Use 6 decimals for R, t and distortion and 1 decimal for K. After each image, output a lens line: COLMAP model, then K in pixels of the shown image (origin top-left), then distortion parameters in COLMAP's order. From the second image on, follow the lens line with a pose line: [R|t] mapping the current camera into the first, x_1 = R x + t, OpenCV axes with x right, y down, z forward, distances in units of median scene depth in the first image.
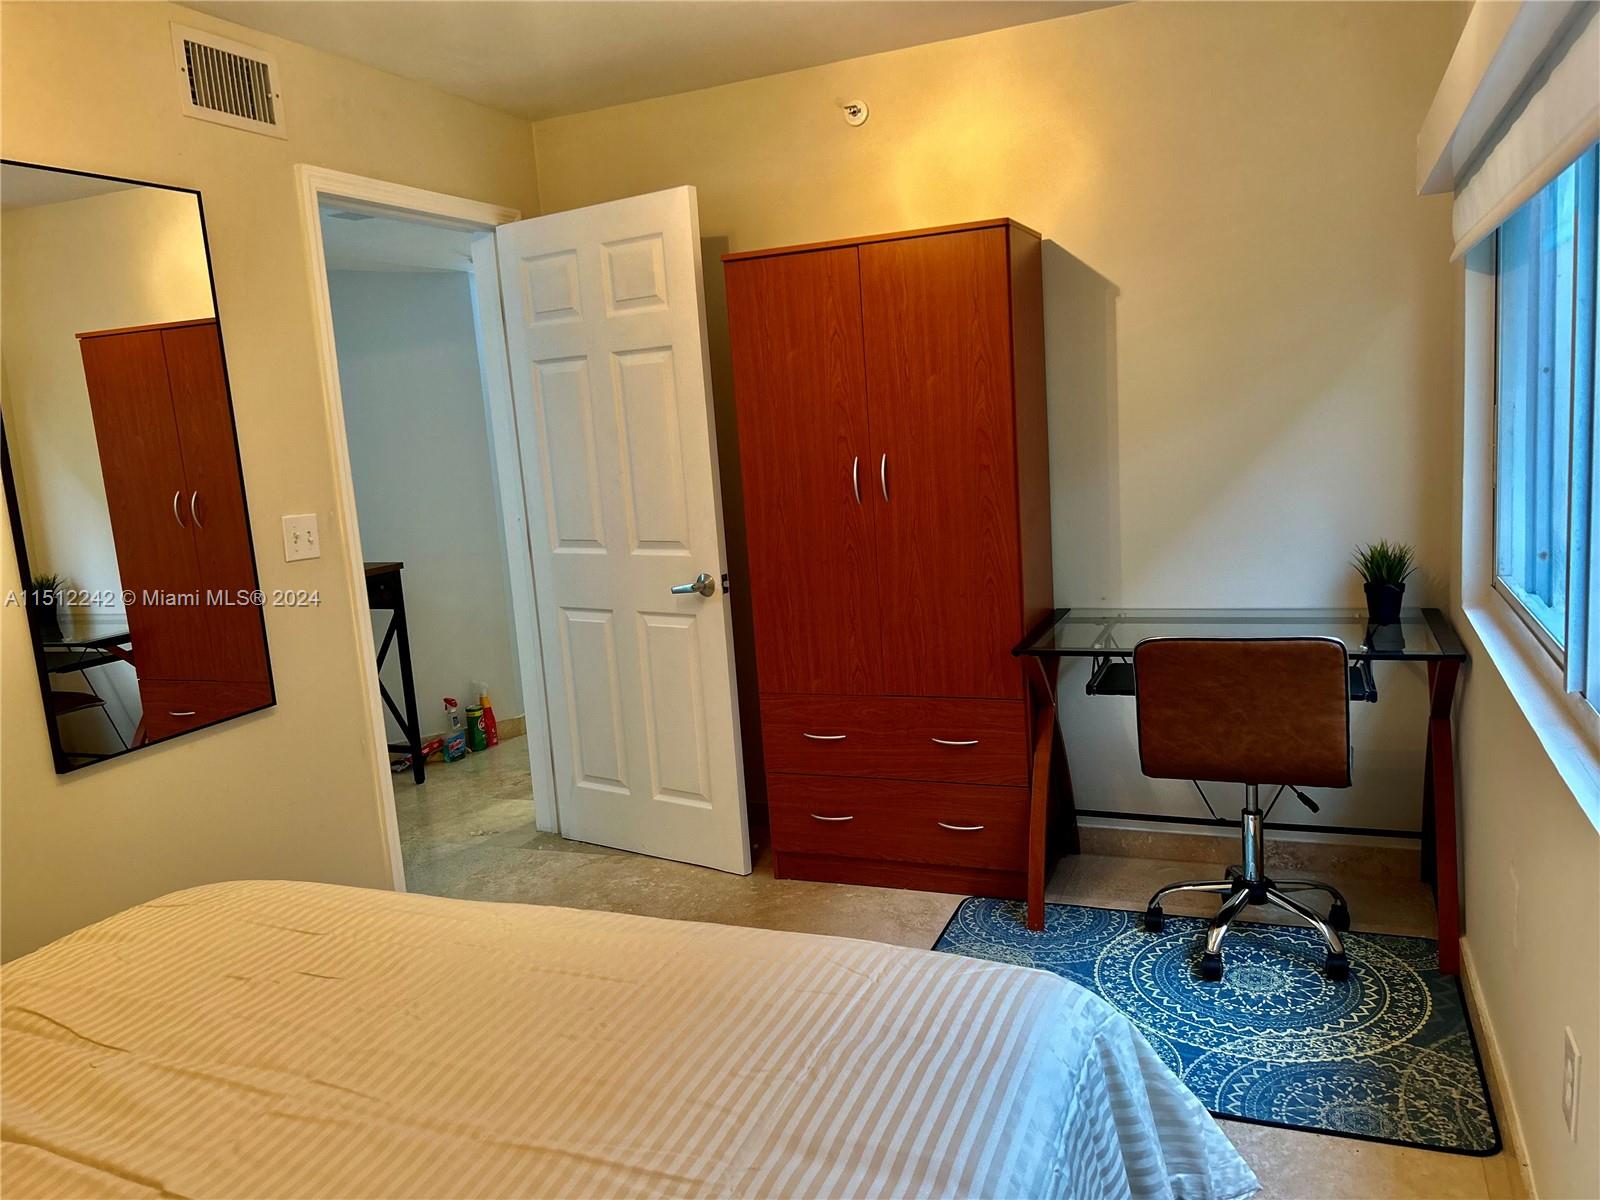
lens RADIAL K [[1196.8, 0, 800.0], [0, 1196.8, 600.0], [0, 0, 1]] dist [0.080889, -0.096233]
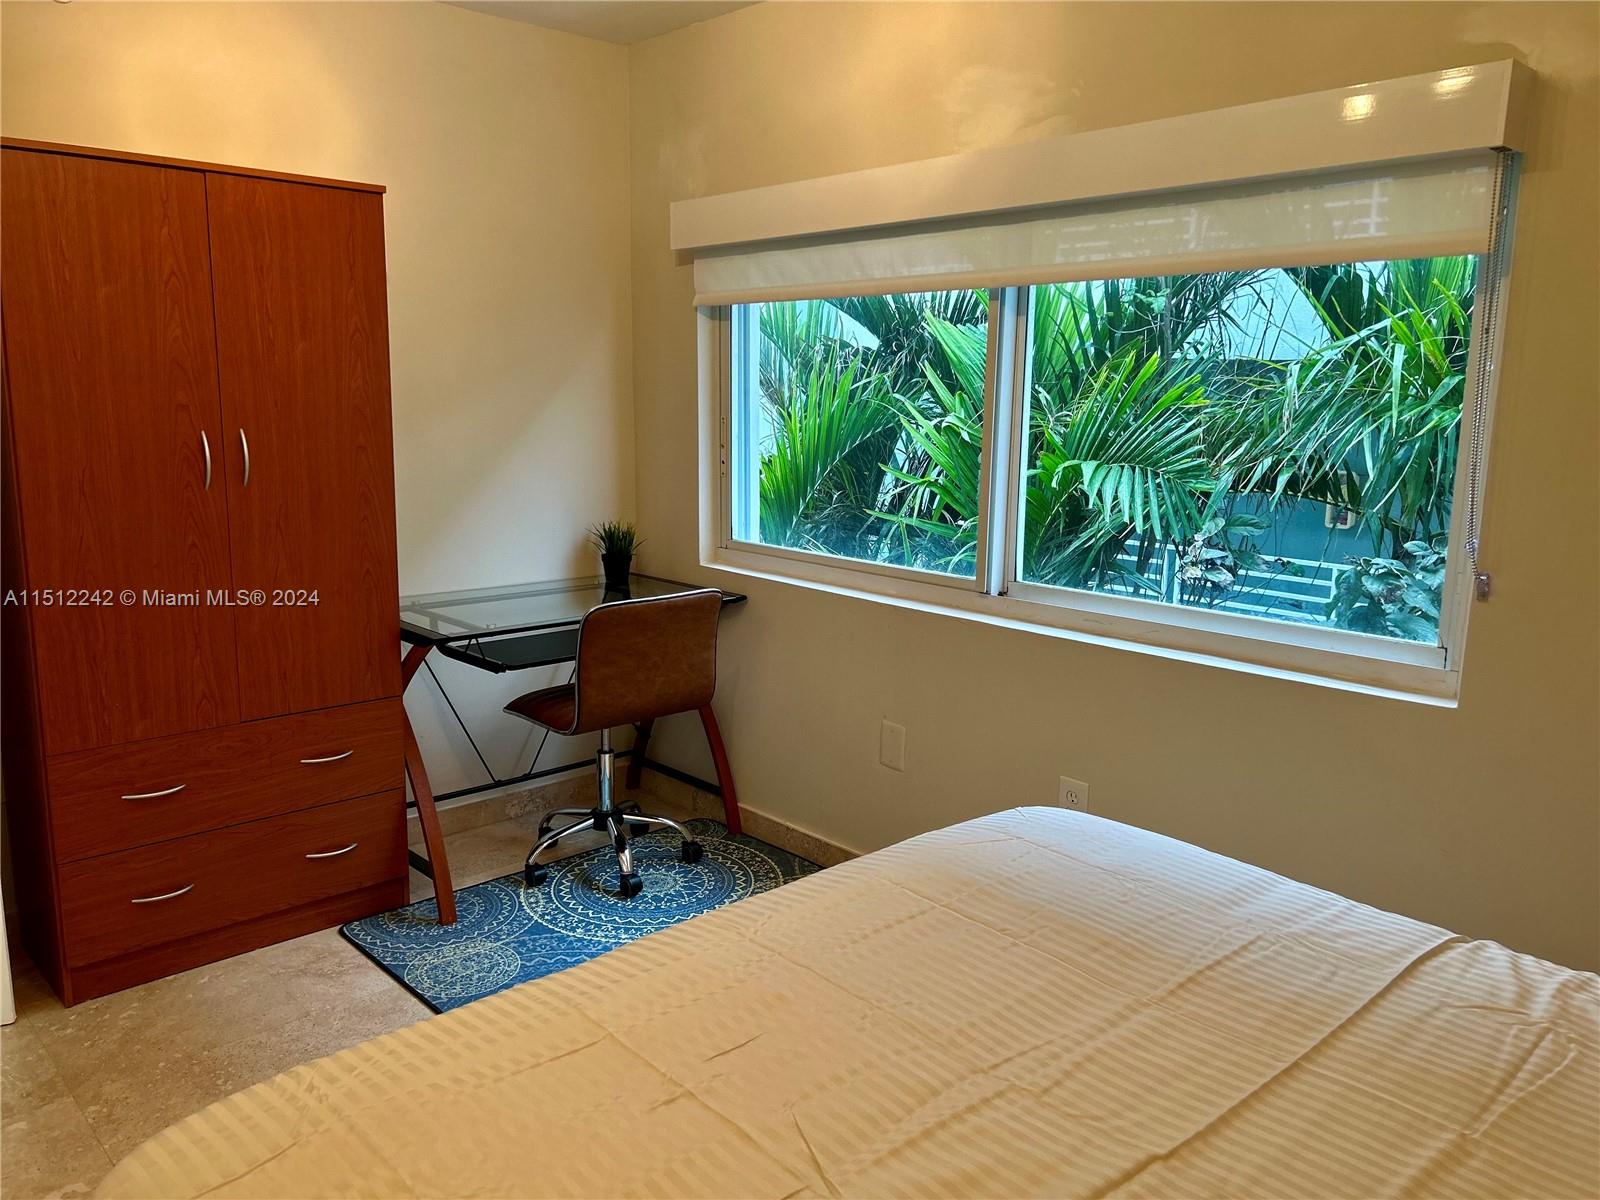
lens RADIAL K [[1207.4, 0, 794.3], [0, 1207.4, 593.1], [0, 0, 1]] dist [0.087359, -0.098526]
pose [[0.409959, -0.078179, 0.908748, -0.574765], [0.092650, 0.994736, 0.043779, -0.011377], [-0.907386, 0.066248, 0.415044, 0.319883]]
